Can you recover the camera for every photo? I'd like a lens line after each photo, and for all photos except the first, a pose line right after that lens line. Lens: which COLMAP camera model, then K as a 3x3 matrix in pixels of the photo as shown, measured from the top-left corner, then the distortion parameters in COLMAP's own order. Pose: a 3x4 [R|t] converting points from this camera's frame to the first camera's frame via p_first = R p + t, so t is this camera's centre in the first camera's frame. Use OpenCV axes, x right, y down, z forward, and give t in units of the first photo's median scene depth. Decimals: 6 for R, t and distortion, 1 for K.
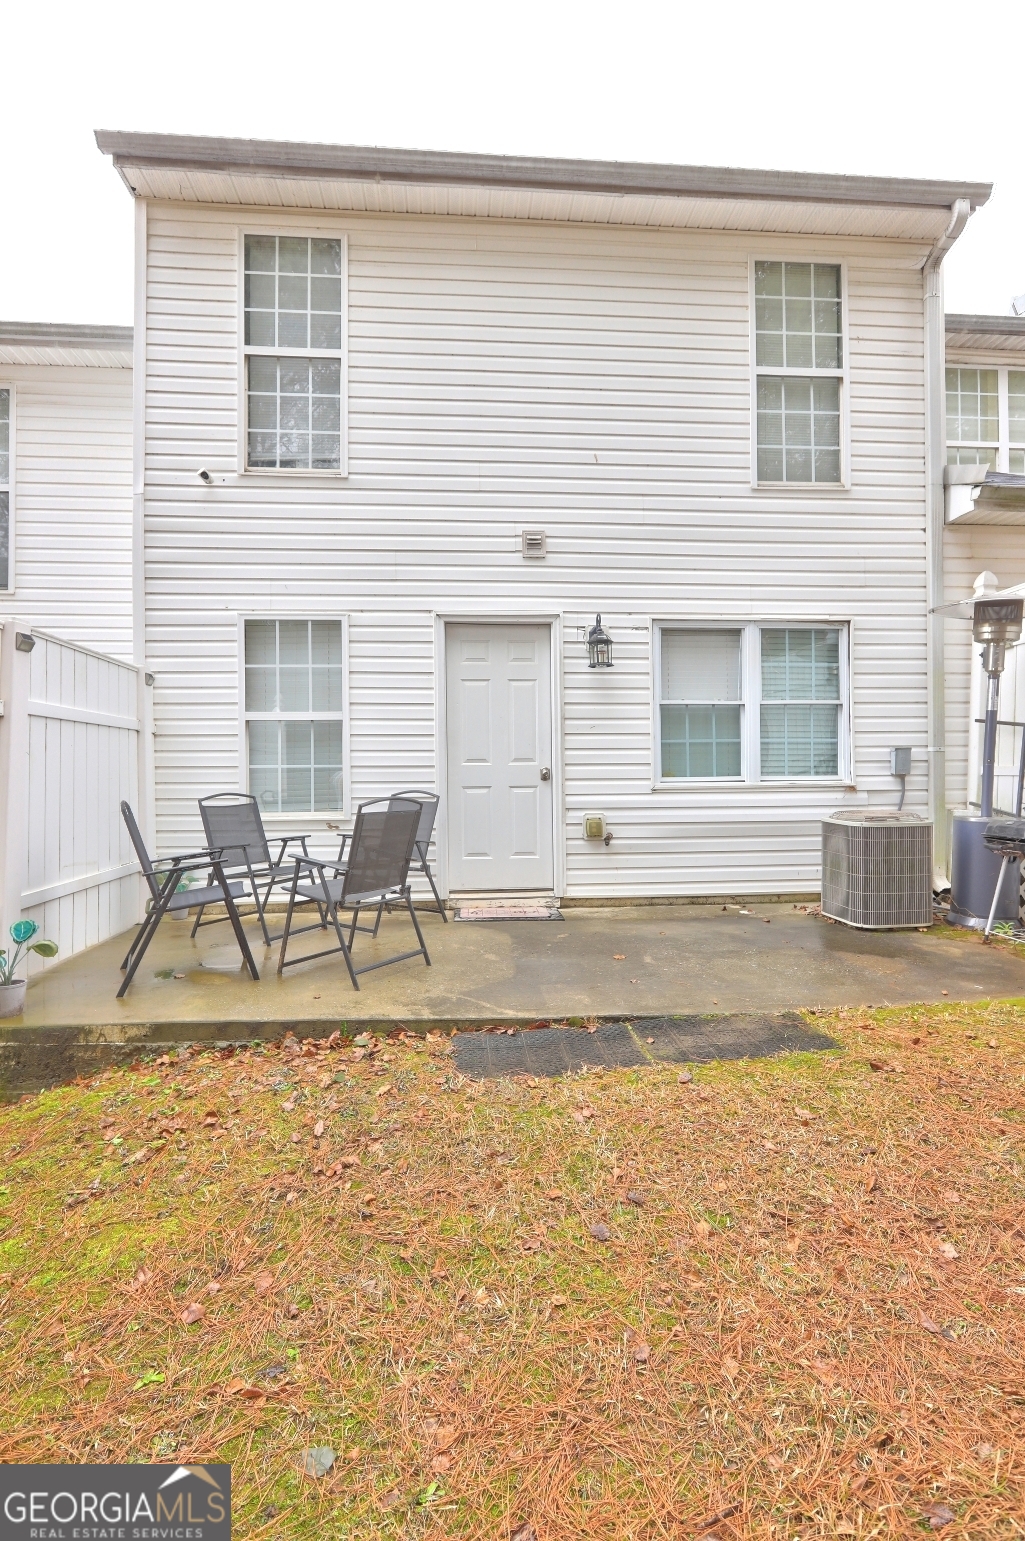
lens RADIAL K [[775.8, 0, 510.9], [0, 775.8, 763.6], [0, 0, 1]] dist [-0.000201, 0.001088]
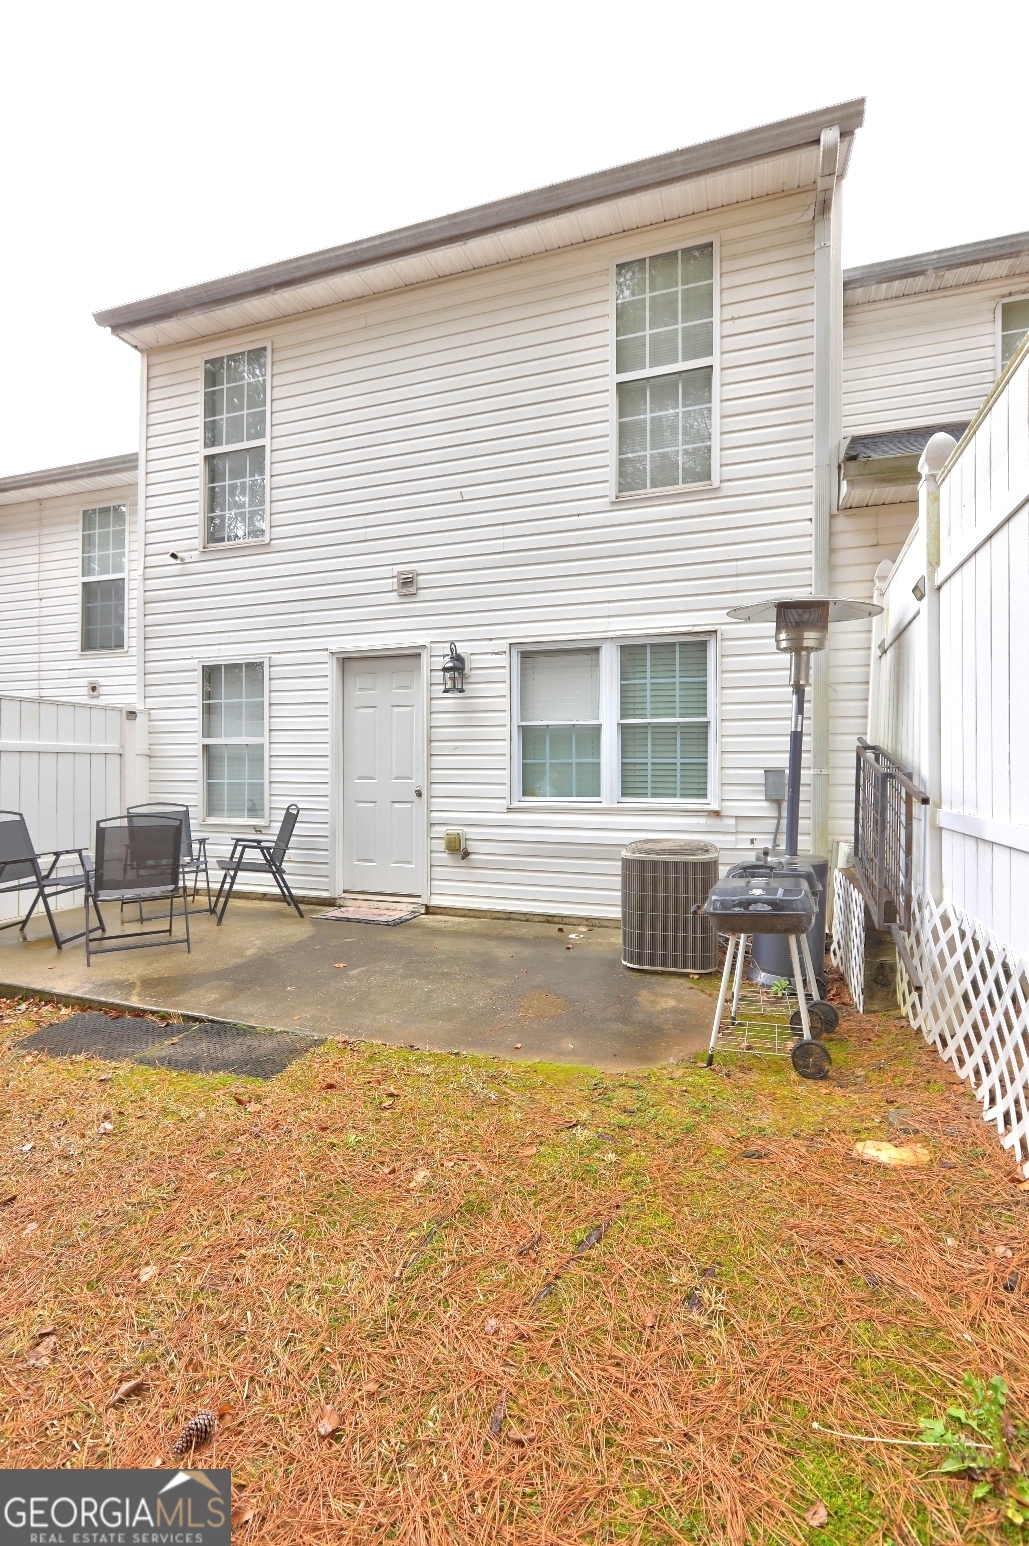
lens RADIAL K [[703.9, 0, 509.8], [0, 703.9, 768.2], [0, 0, 1]] dist [-0.001306, 0.000779]
pose [[0.914384, 0.007675, -0.404776, 0.577610], [-0.003826, 0.999939, 0.010317, -0.030606], [0.404831, -0.007885, 0.914358, 0.145438]]
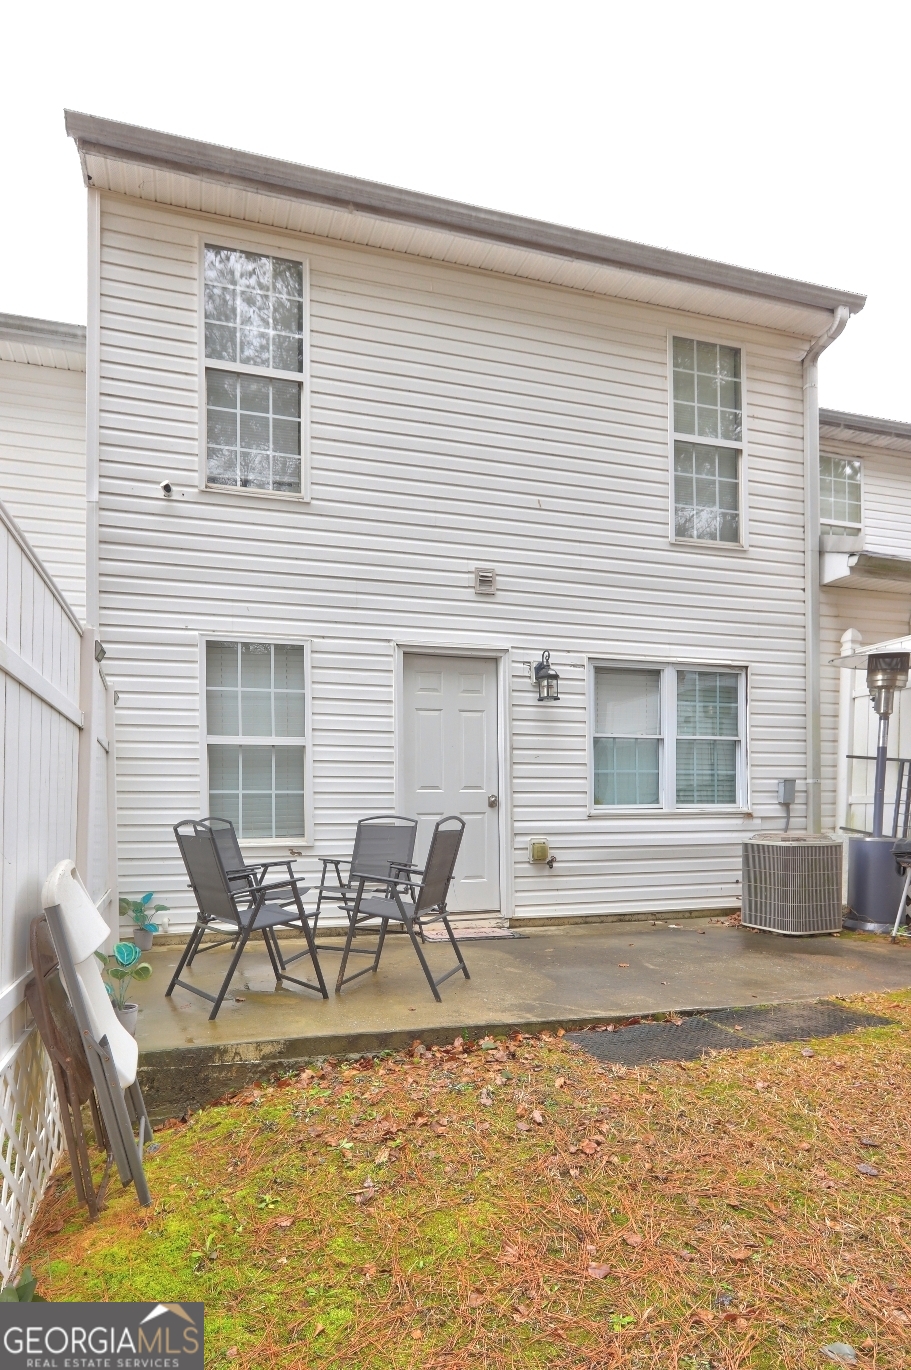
lens RADIAL K [[776.3, 0, 410.2], [0, 776.3, 806.1], [0, 0, 1]] dist [-0.002252, 0.001787]
pose [[0.978744, 0.002480, 0.205072, -0.286647], [-0.003138, 0.999991, 0.002884, 0.017757], [-0.205063, -0.003466, 0.978743, -0.003697]]
